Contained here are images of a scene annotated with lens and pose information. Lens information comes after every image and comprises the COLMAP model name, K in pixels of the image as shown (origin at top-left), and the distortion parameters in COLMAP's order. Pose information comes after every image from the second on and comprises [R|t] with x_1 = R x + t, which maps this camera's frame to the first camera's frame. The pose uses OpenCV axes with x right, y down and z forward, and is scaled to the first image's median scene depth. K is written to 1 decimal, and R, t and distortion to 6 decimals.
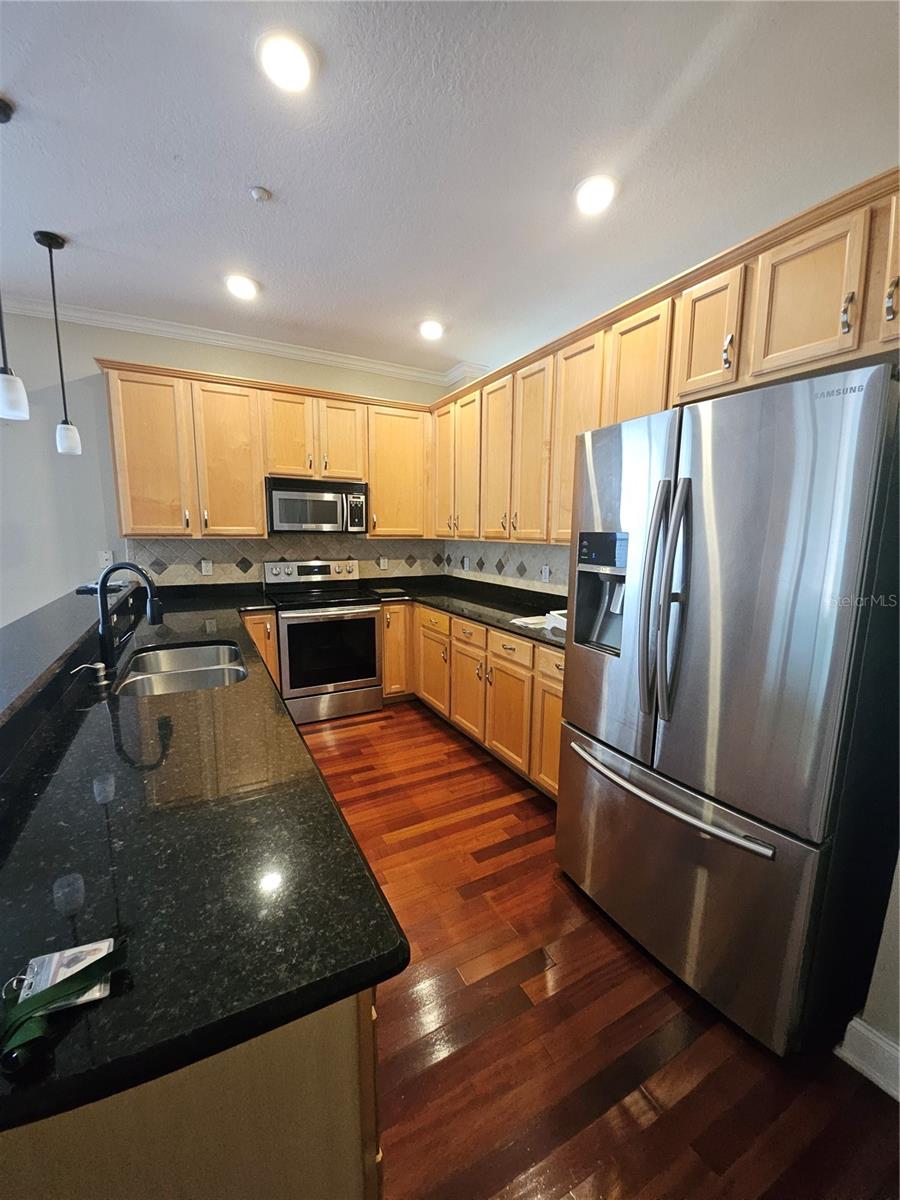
lens RADIAL K [[483.4, 0, 450.0], [0, 483.4, 600.0], [0, 0, 1]] dist [-0.000788, -0.000152]
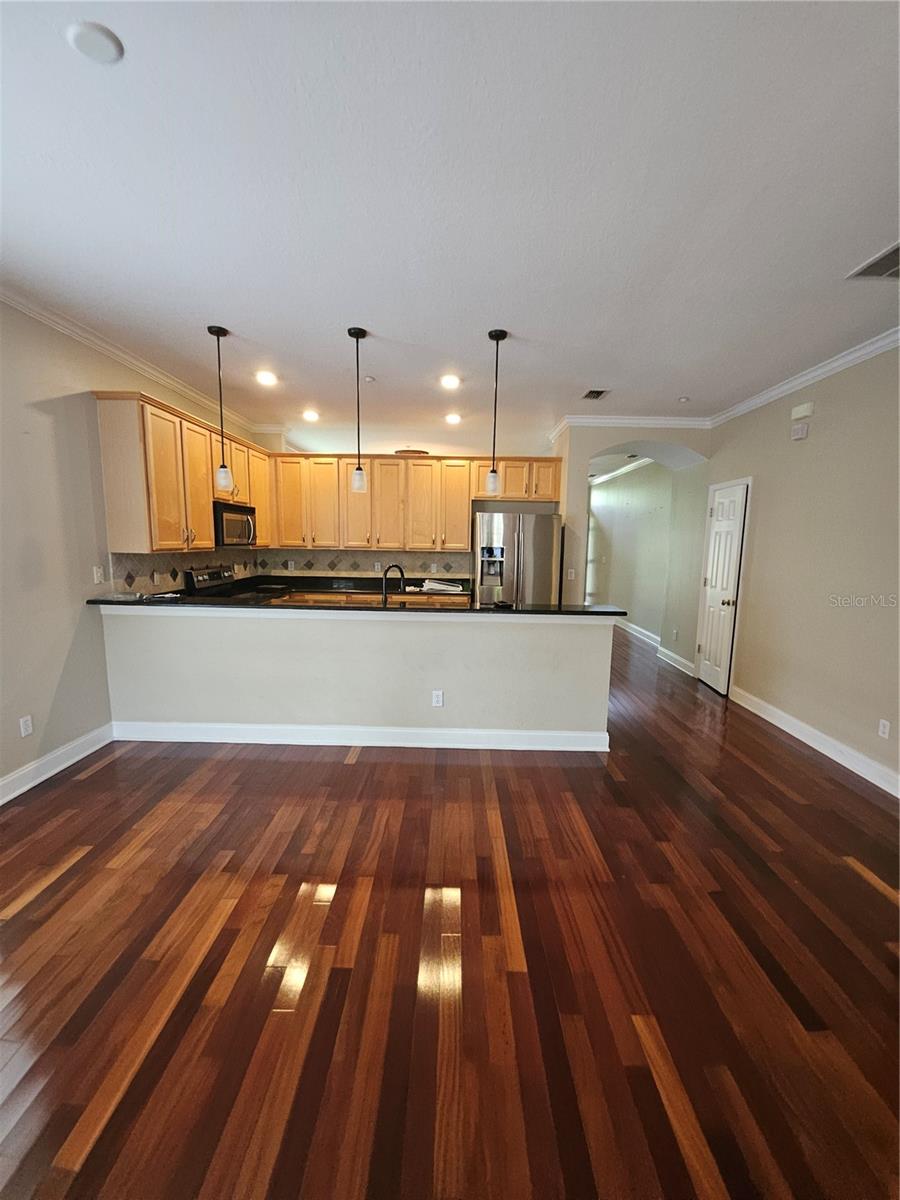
lens RADIAL K [[483.4, 0, 450.0], [0, 483.4, 600.0], [0, 0, 1]] dist [-0.000788, -0.000152]
pose [[0.487602, -0.108322, 0.866320, -1.161461], [0.108232, 0.992119, 0.063133, -0.015950], [-0.866332, 0.062980, 0.495483, -0.115430]]
